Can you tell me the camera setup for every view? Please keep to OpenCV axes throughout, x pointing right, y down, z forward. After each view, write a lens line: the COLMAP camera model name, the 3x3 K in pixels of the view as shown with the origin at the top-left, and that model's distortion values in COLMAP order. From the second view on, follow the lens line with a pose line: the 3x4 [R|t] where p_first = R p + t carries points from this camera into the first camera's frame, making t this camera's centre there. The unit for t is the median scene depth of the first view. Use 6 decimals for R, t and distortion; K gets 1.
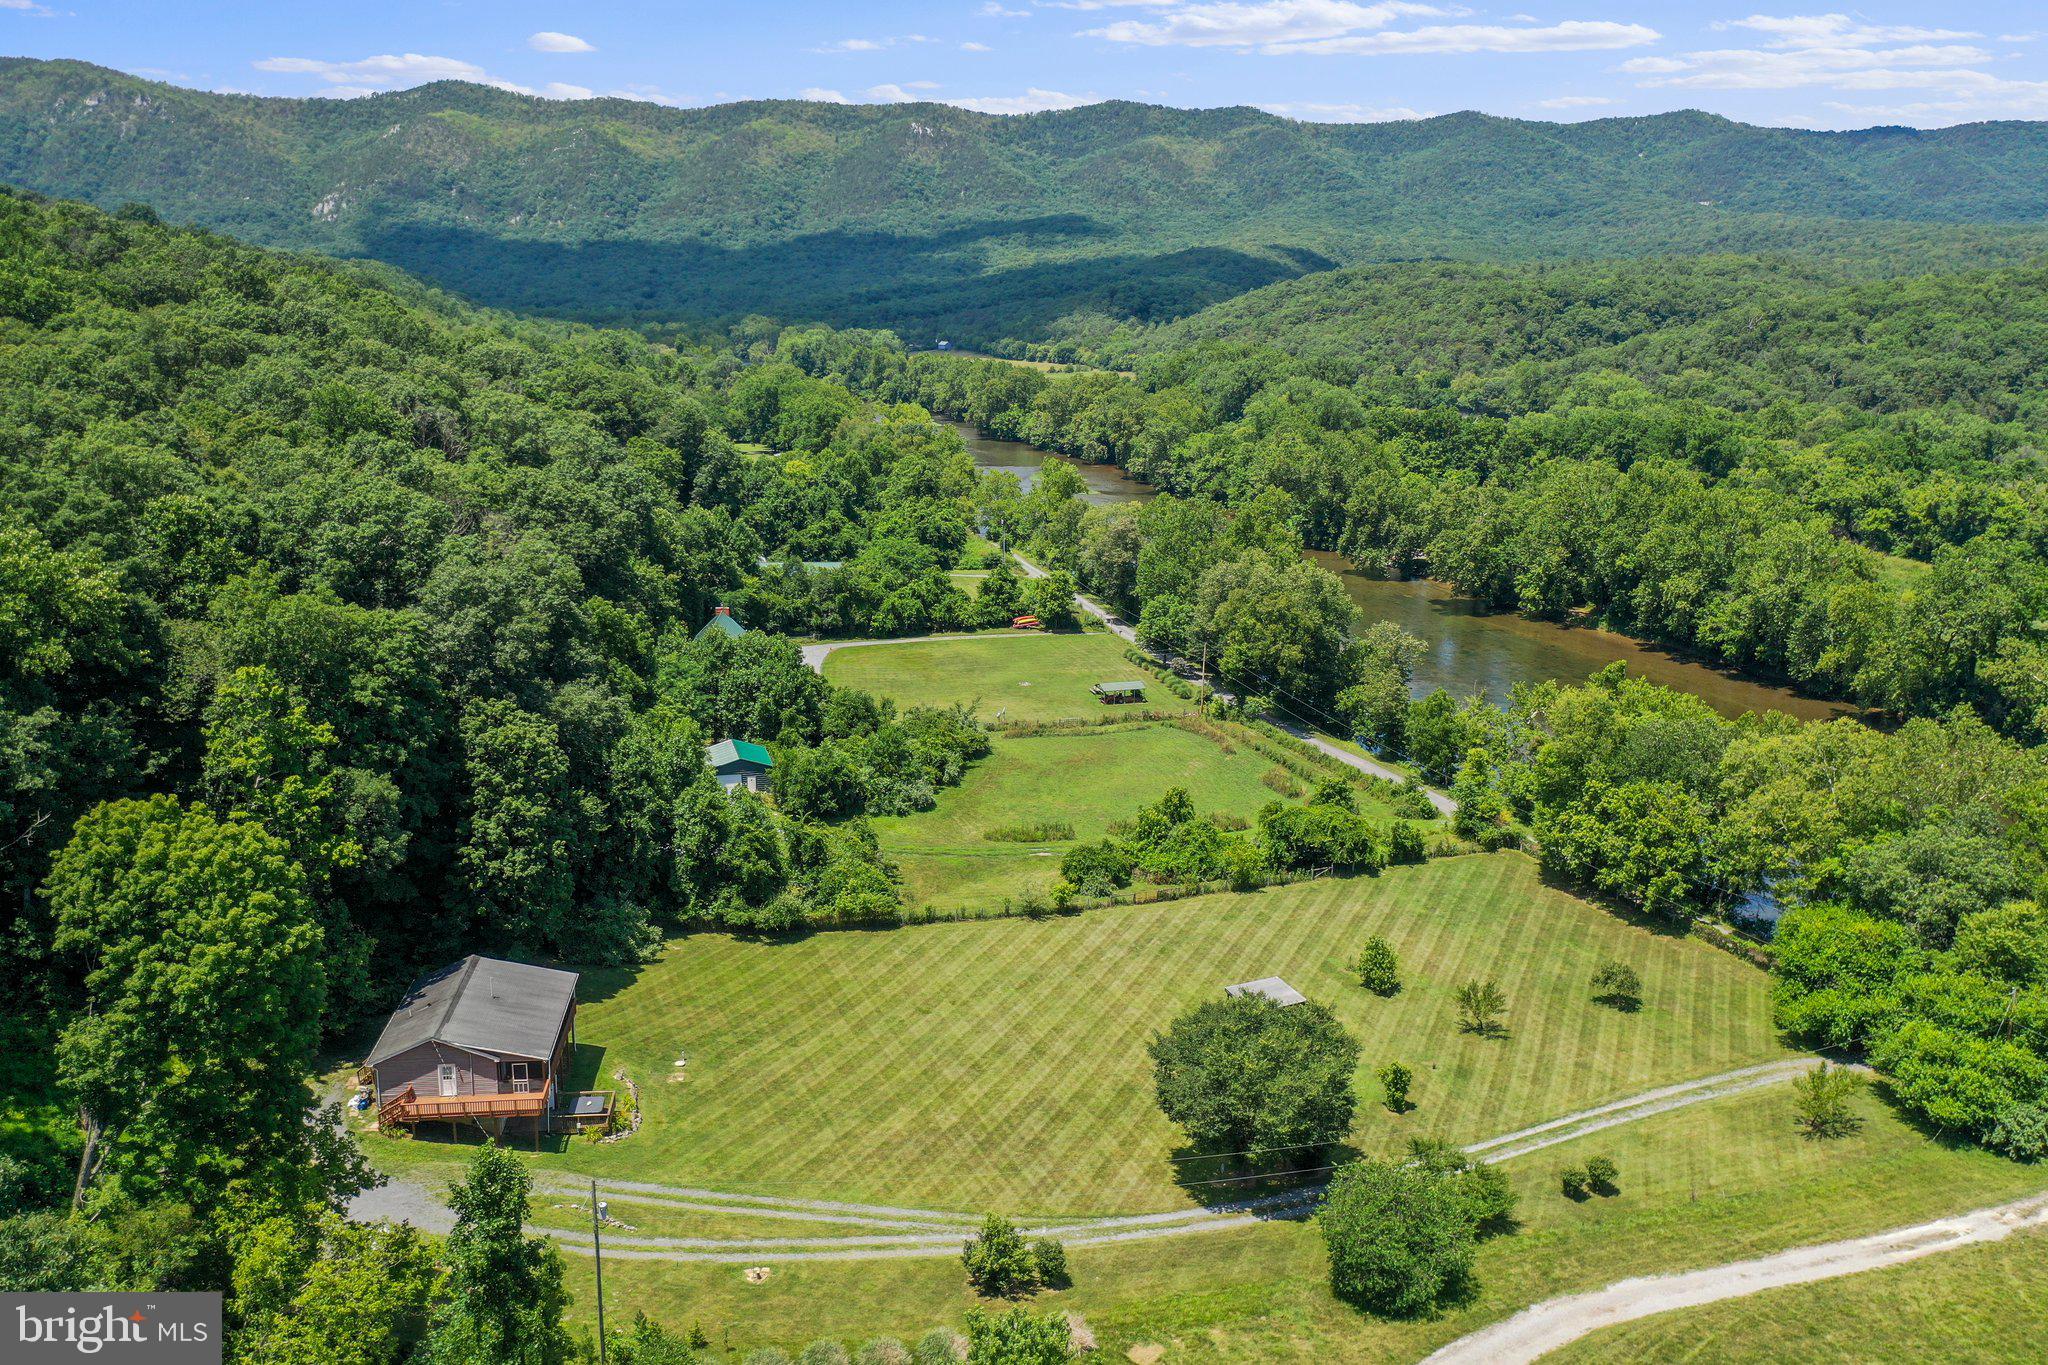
lens RADIAL K [[1619.4, 0, 1012.4], [0, 1619.4, 604.2], [0, 0, 1]] dist [-0.005169, 0.000545]
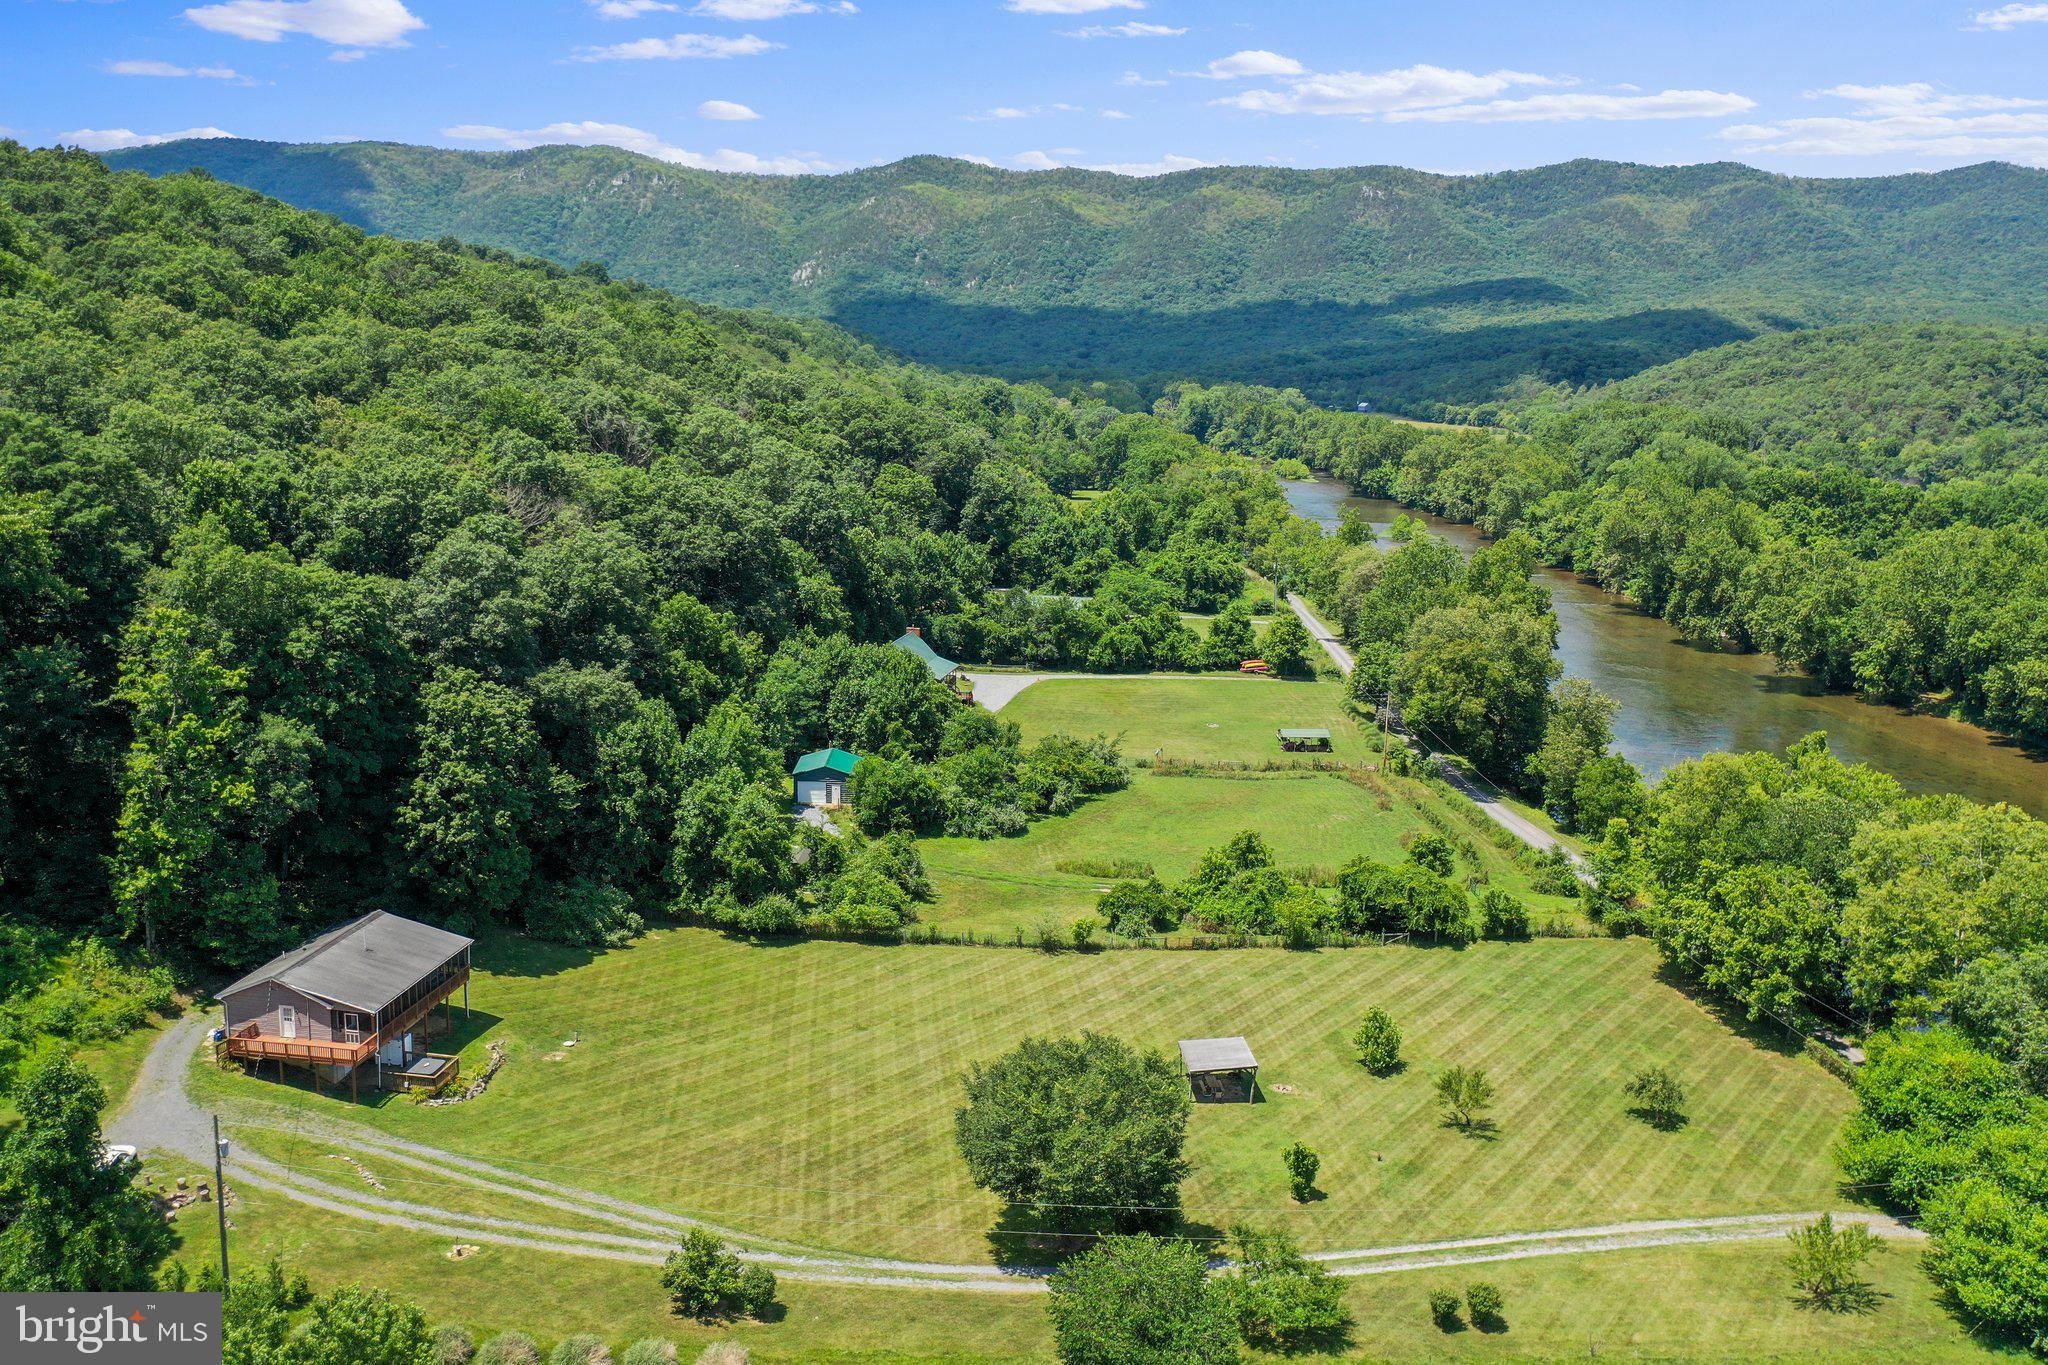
lens RADIAL K [[1619.4, 0, 1012.4], [0, 1619.4, 604.2], [0, 0, 1]] dist [-0.005169, 0.000545]
pose [[0.962447, 0.048824, -0.267045, 0.162503], [-0.059285, 0.997752, -0.031248, 0.016847], [0.264919, 0.045906, 0.963177, 0.058766]]
